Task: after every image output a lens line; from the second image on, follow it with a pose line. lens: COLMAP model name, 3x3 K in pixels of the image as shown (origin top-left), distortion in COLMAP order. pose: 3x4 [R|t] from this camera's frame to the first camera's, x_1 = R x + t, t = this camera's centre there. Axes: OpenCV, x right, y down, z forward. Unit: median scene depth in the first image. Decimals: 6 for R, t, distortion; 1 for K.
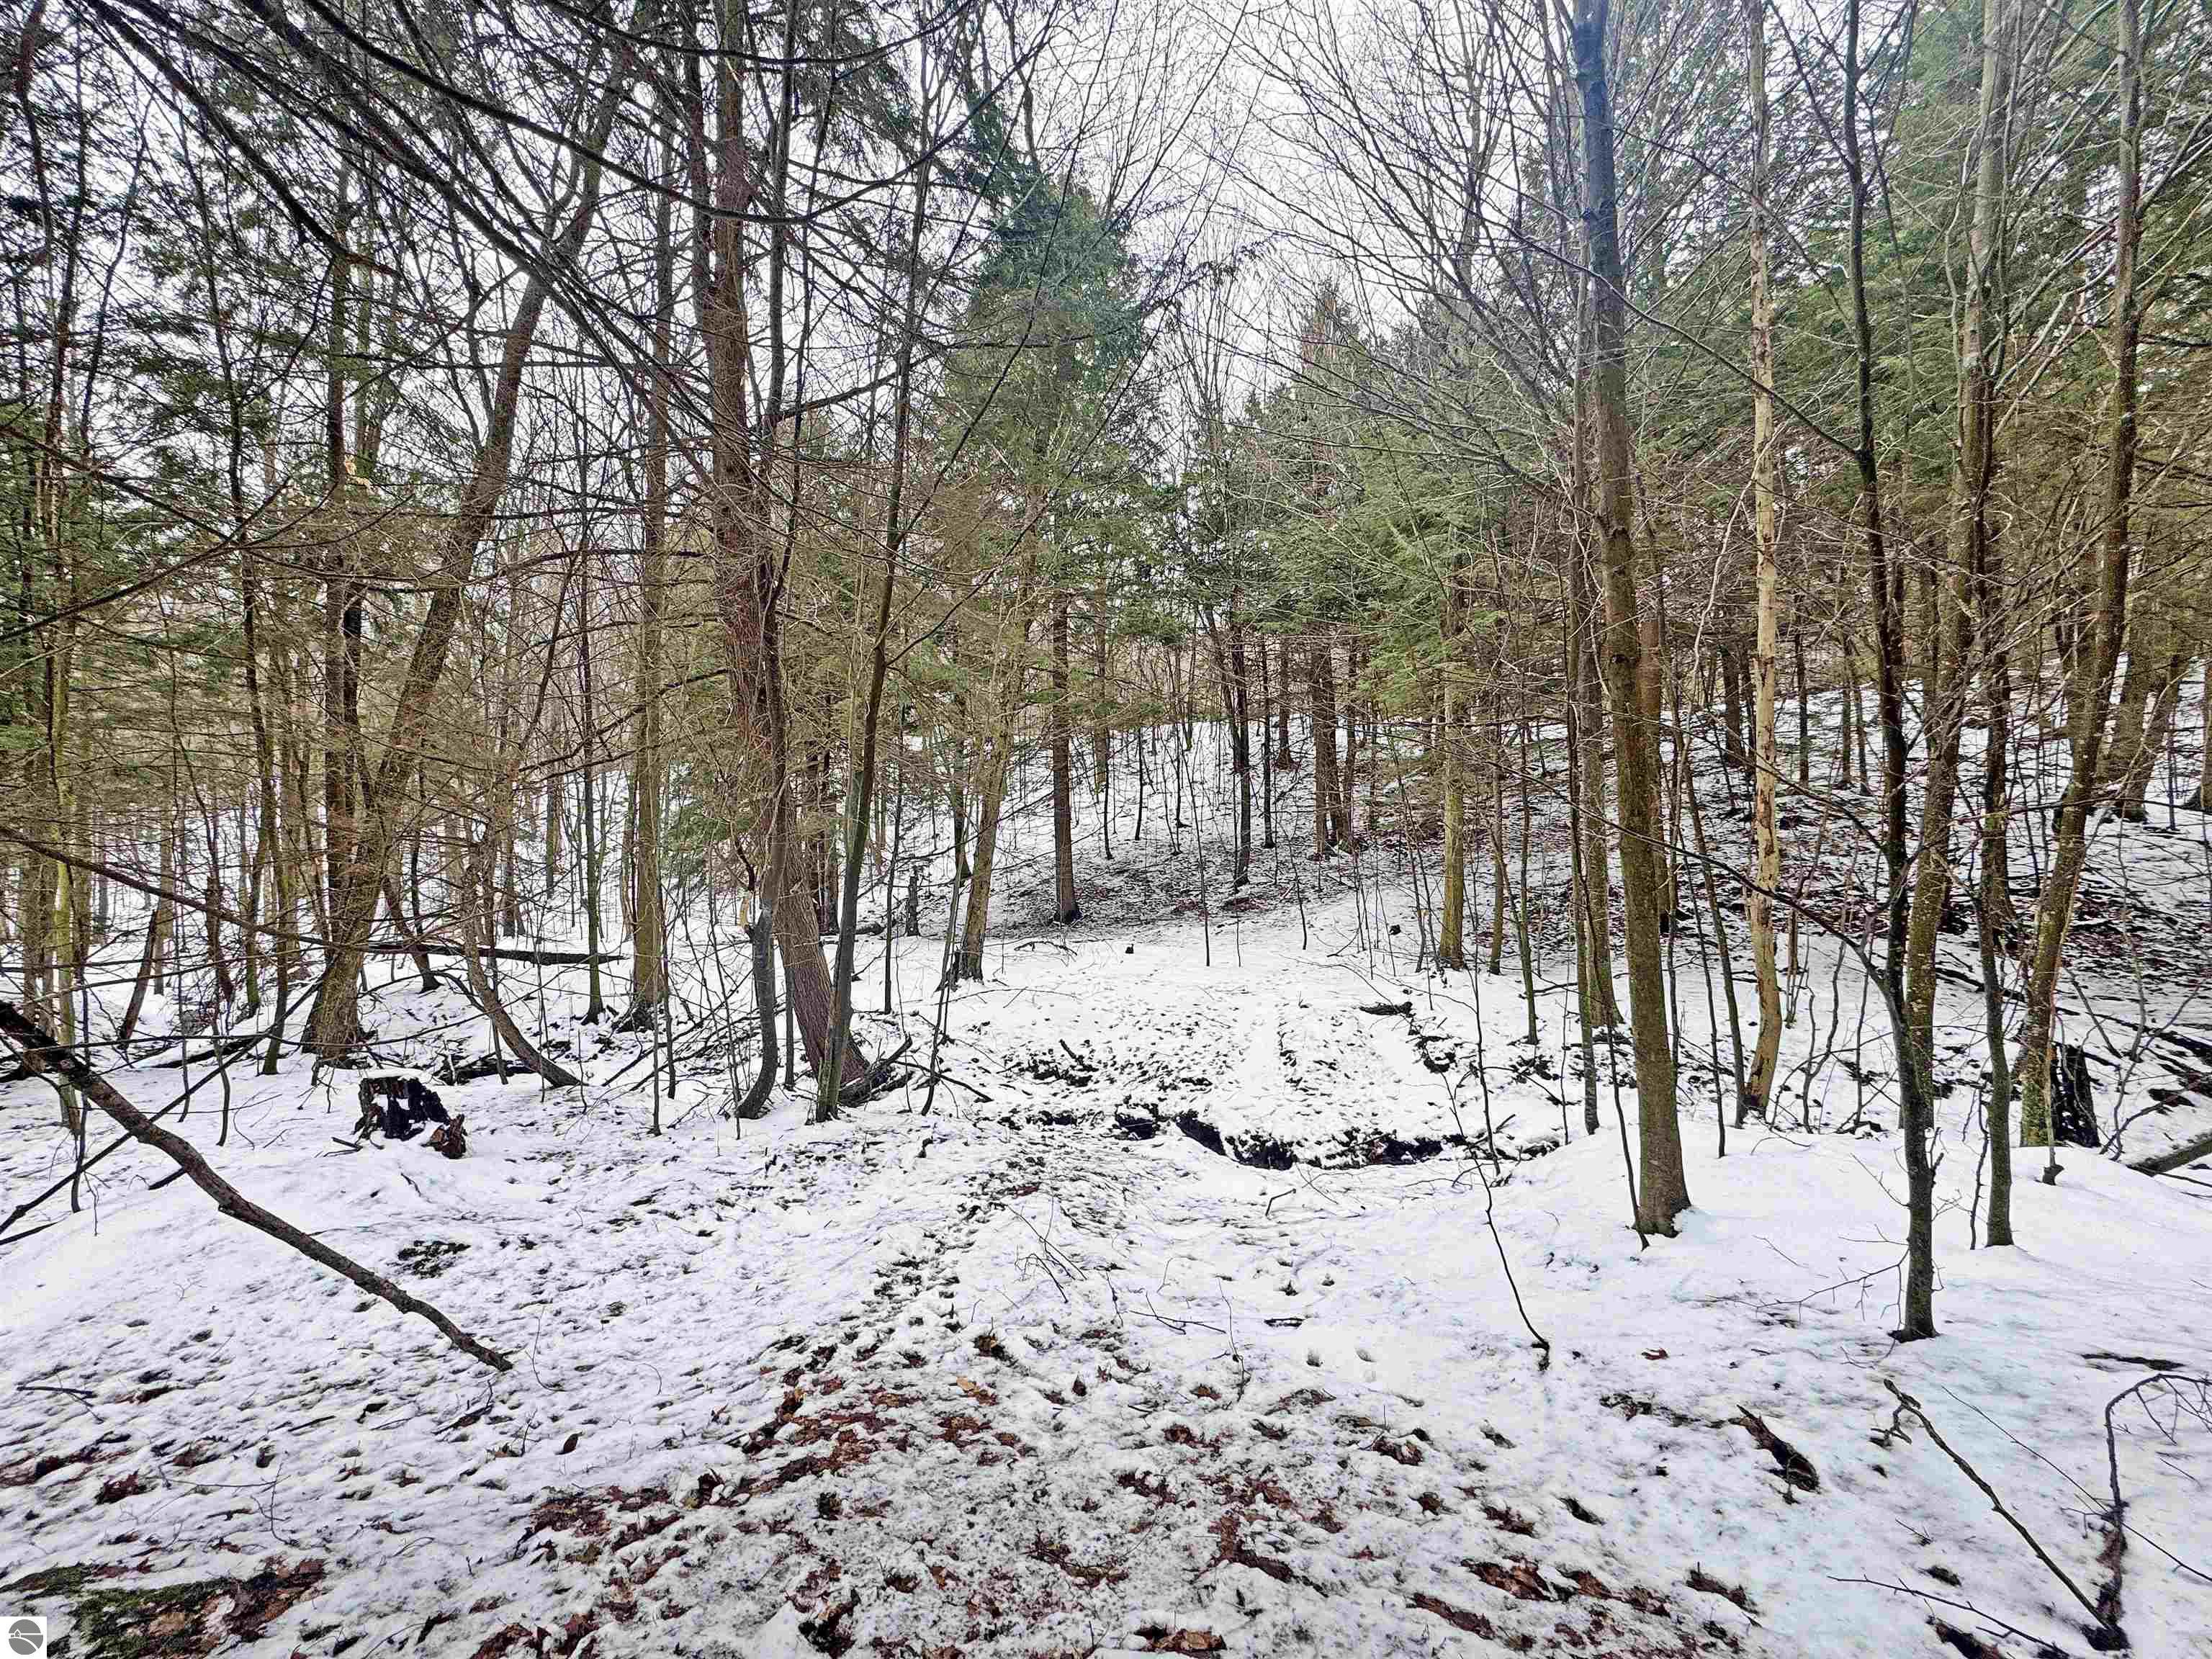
lens RADIAL K [[934.2, 0, 1106.0], [0, 934.2, 829.5], [0, 0, 1]] dist [0.002486, 0.000013]
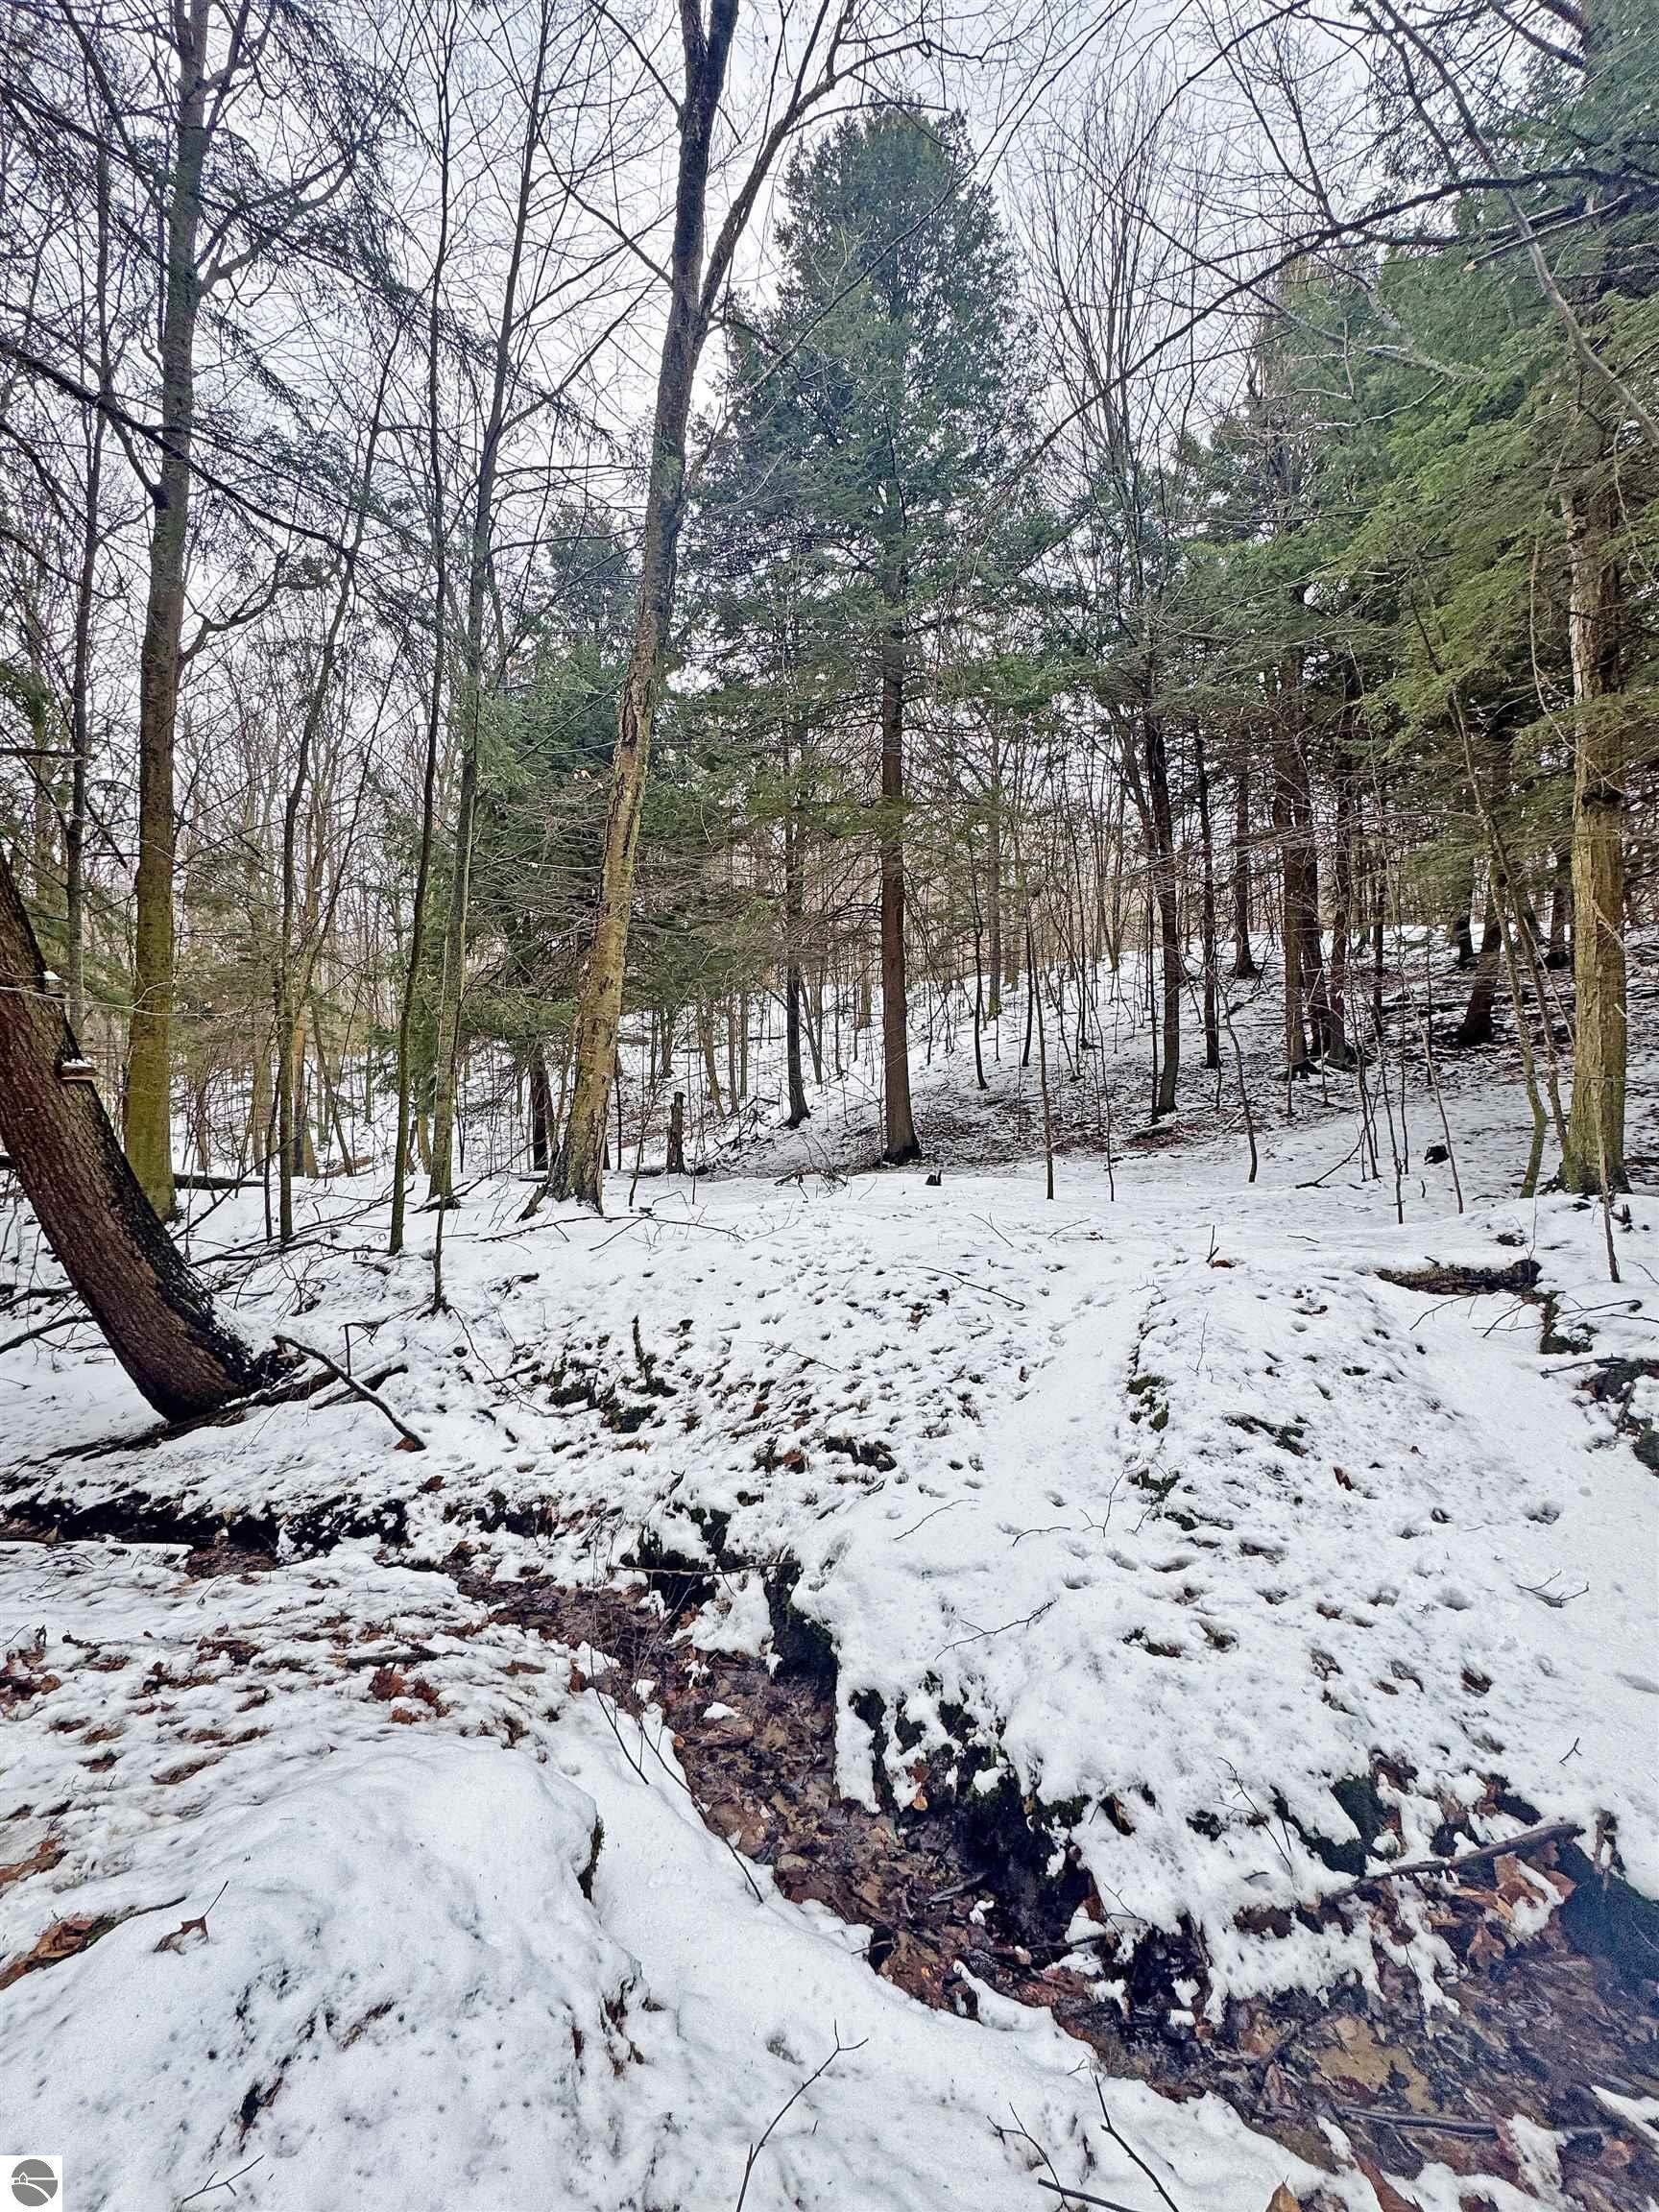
lens RADIAL K [[934.2, 0, 829.5], [0, 934.2, 1106.0], [0, 0, 1]] dist [0.002486, 0.000013]
pose [[0.970239, -0.004487, -0.242106, 0.160836], [0.000672, 0.999874, -0.015839, 0.140105], [0.242147, 0.015205, 0.970121, 0.627054]]
